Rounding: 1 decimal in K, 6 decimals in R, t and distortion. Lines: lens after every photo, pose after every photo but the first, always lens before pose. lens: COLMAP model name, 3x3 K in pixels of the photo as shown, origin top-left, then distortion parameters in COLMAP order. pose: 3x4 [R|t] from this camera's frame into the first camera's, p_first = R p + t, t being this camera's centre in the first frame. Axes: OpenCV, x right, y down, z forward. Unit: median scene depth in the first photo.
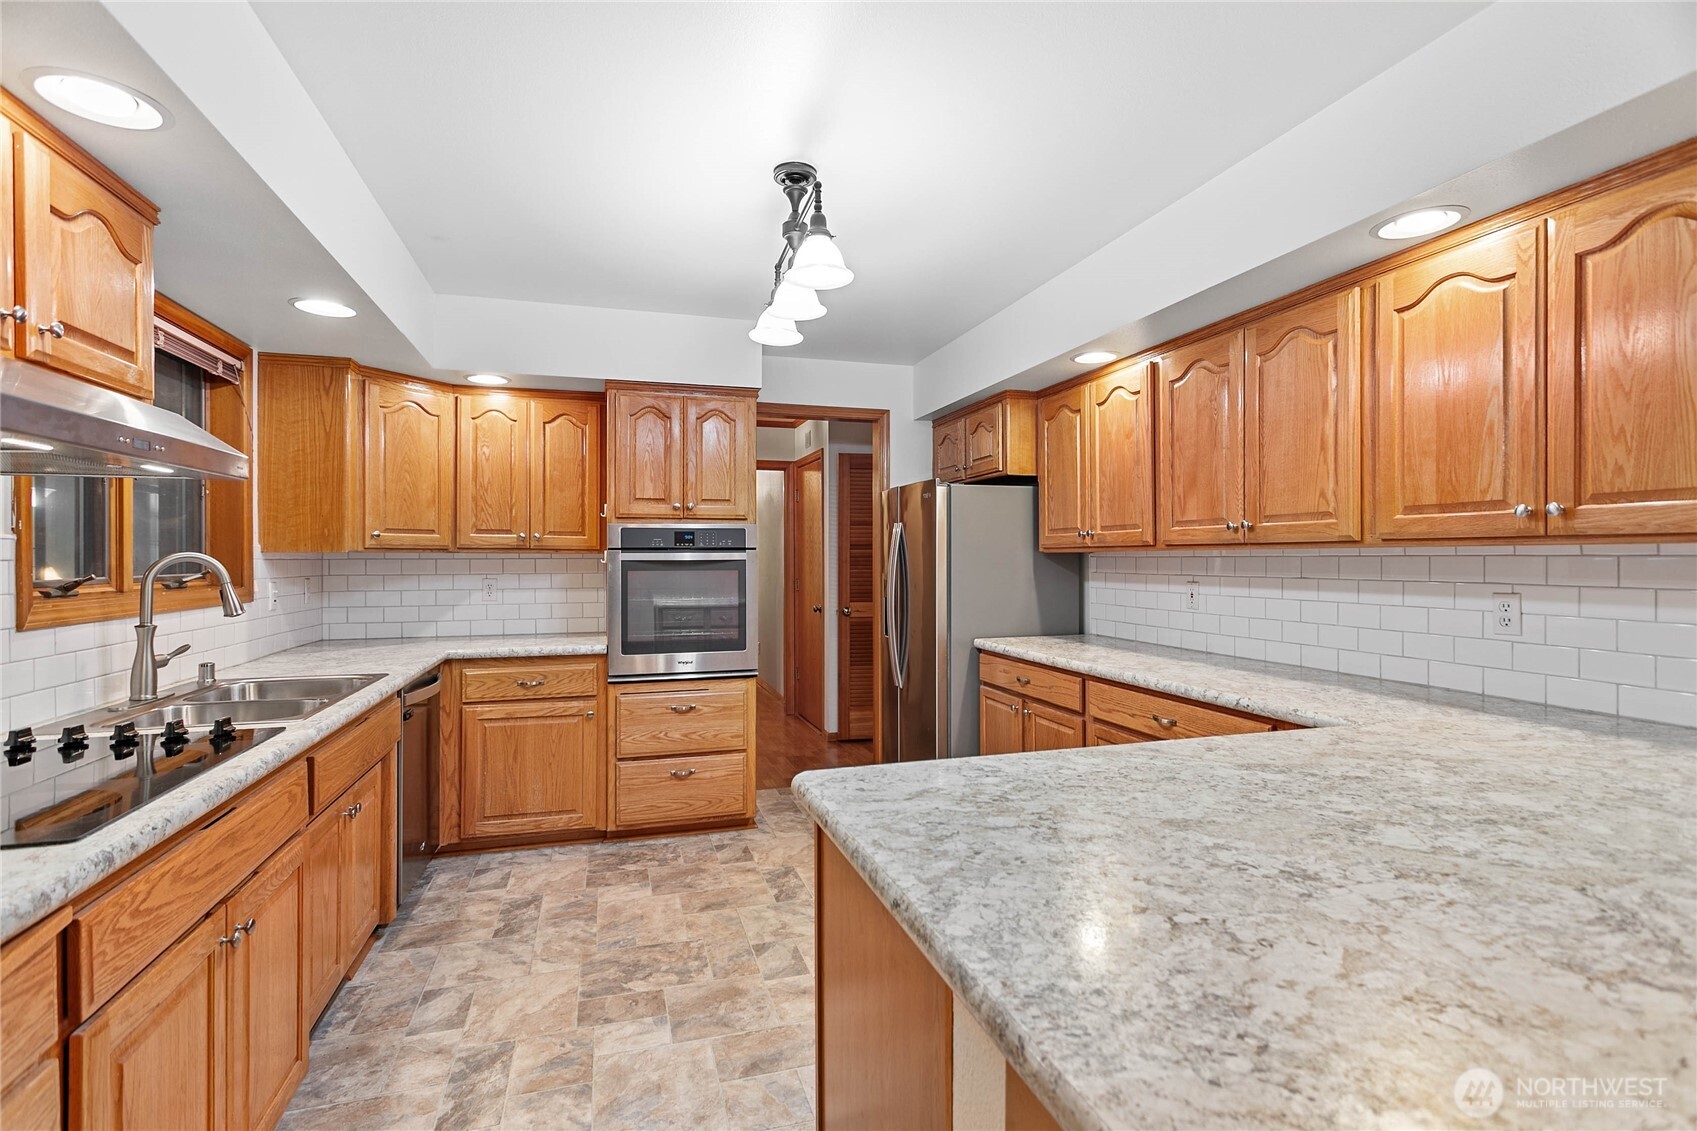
lens RADIAL K [[801.5, 0, 849.7], [0, 801.5, 564.6], [0, 0, 1]] dist [0.000291, 0.001977]
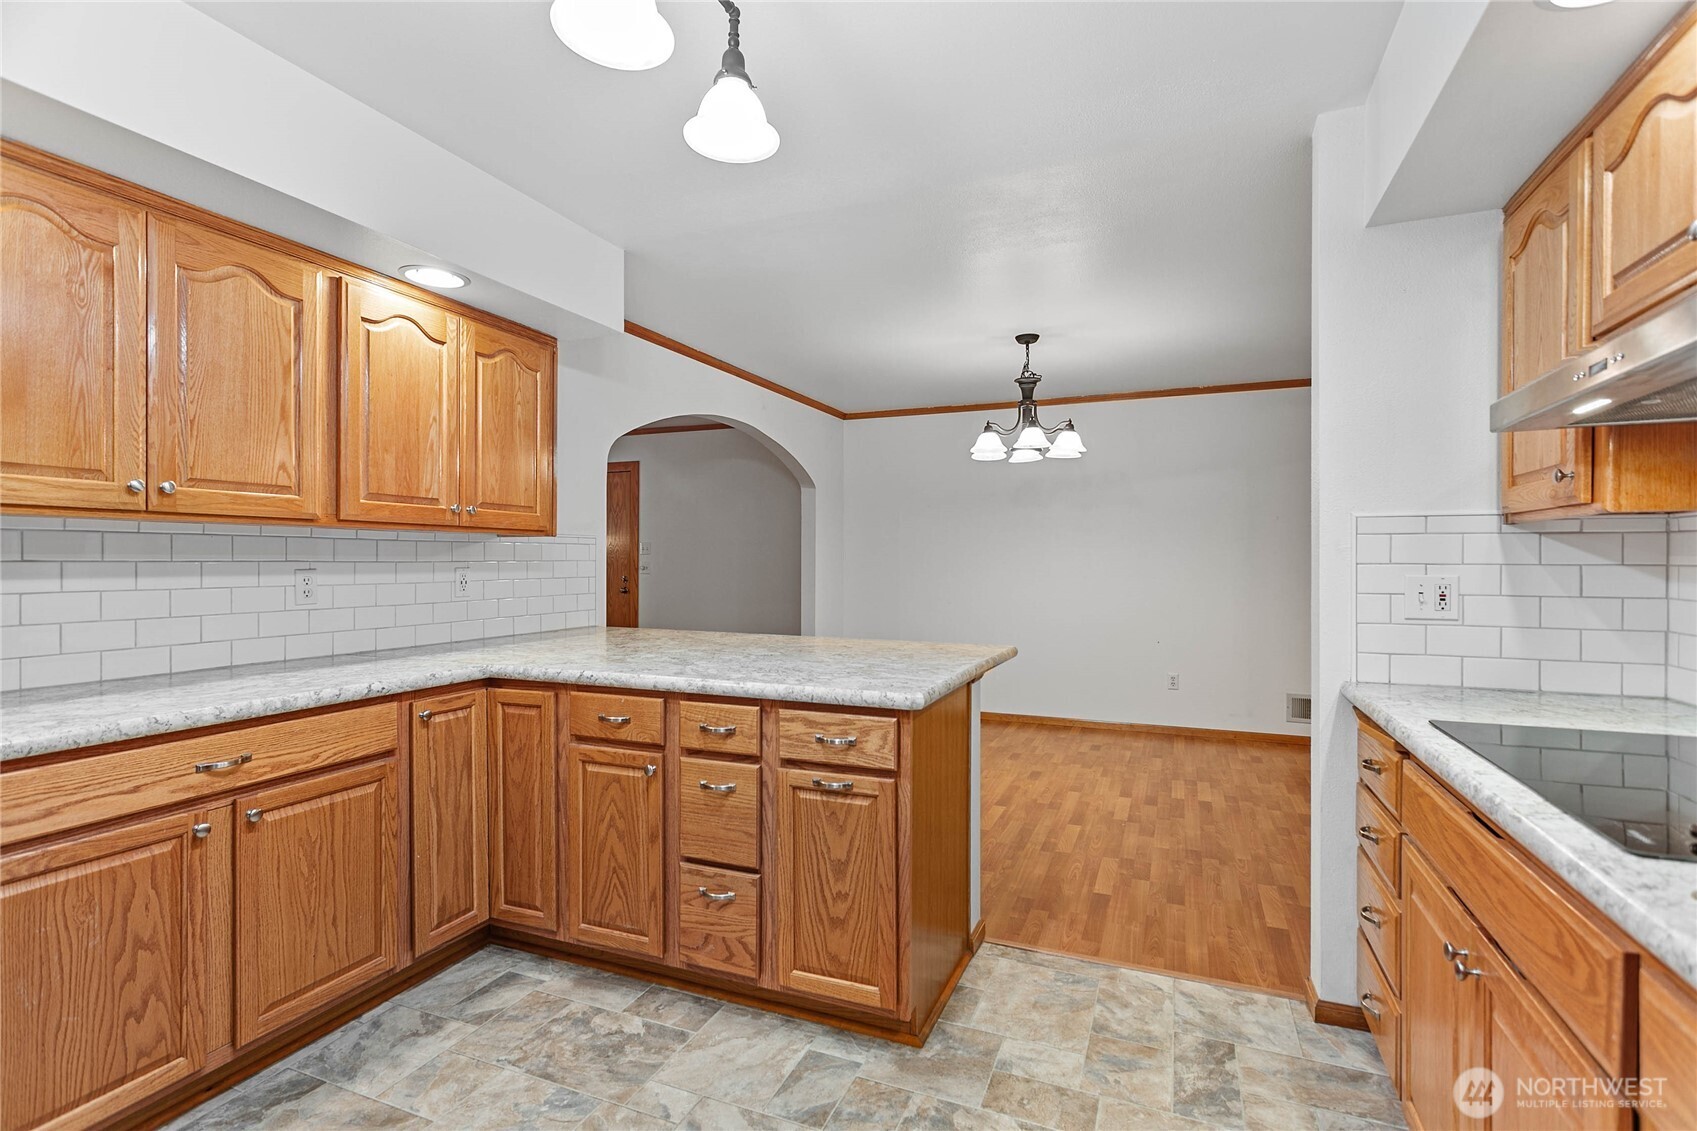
lens RADIAL K [[801.5, 0, 851.8], [0, 801.5, 564.1], [0, 0, 1]] dist [0.000291, 0.001977]
pose [[-0.774215, -0.001067, 0.632922, -0.381090], [0.006849, 0.999926, 0.010064, 0.015029], [-0.632885, 0.012126, -0.774150, 0.975617]]
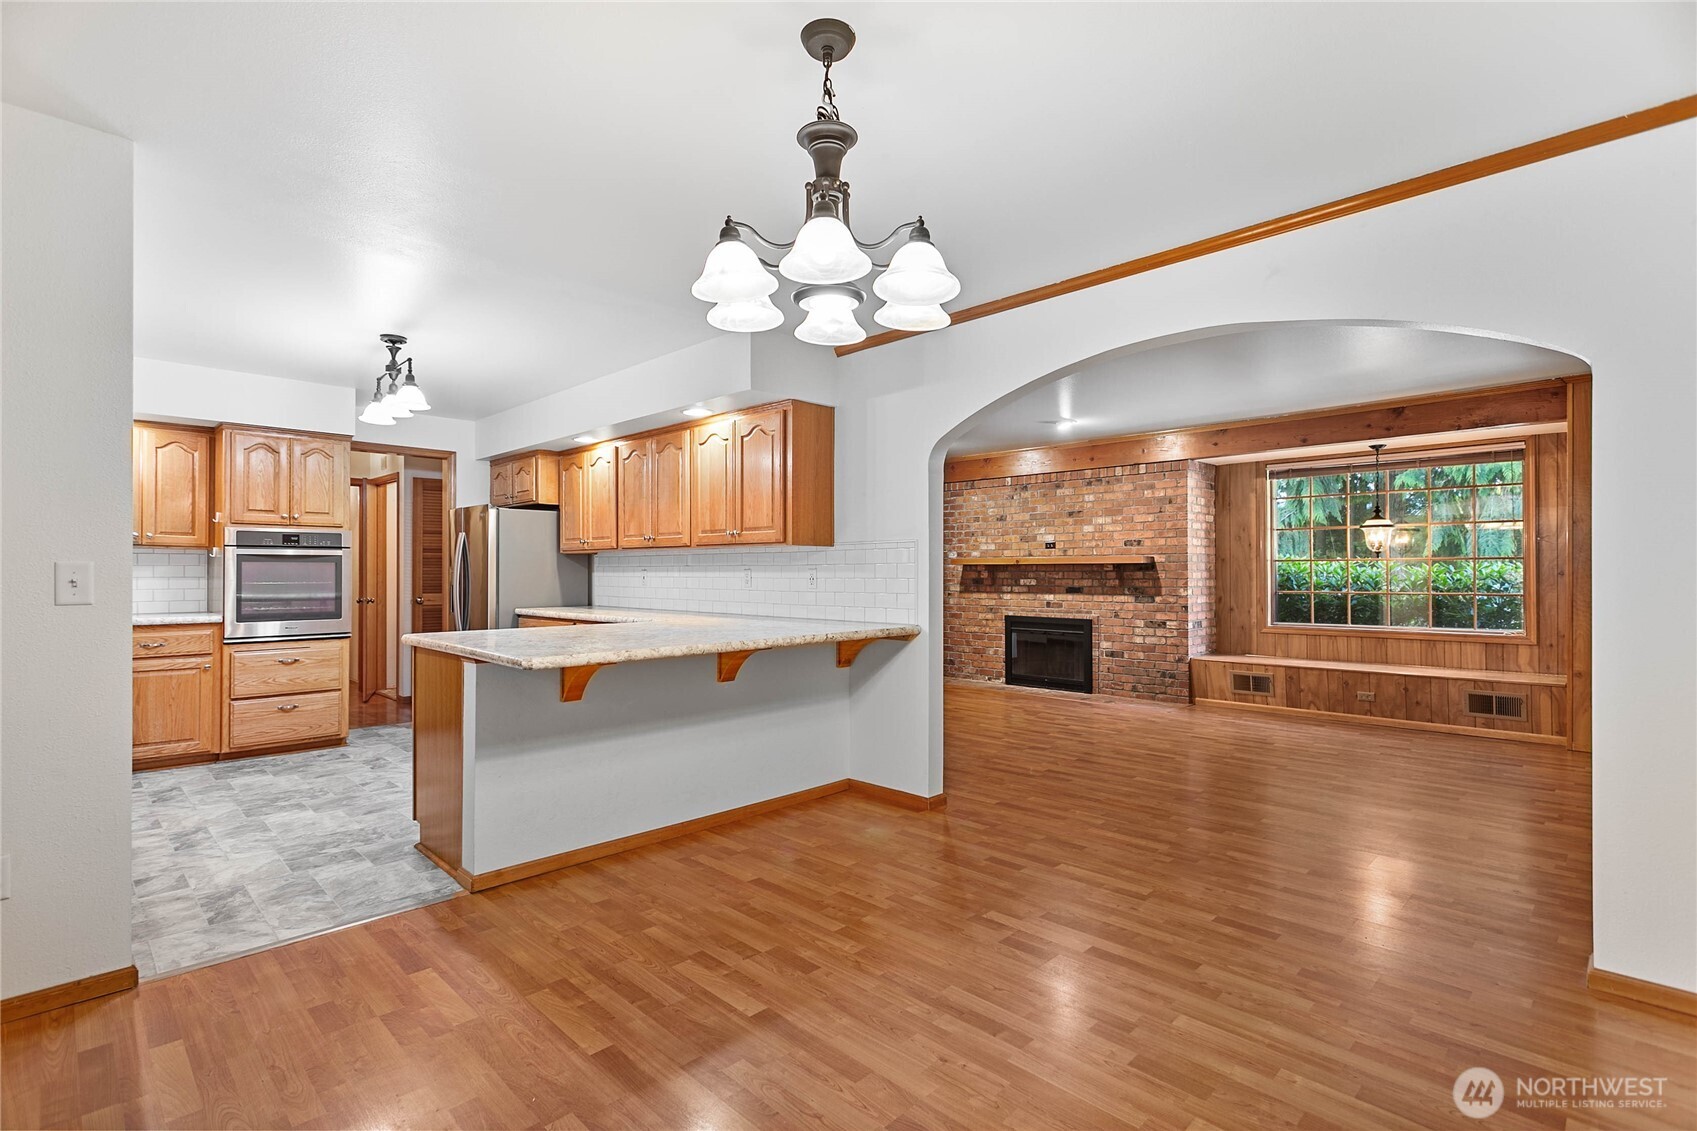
lens RADIAL K [[801.5, 0, 843.7], [0, 801.5, 571.5], [0, 0, 1]] dist [0.000291, 0.001977]
pose [[0.882440, 0.004273, 0.470405, -0.015311], [0.000586, 0.999948, -0.010183, 0.045302], [-0.470424, 0.009262, 0.882392, -0.804773]]
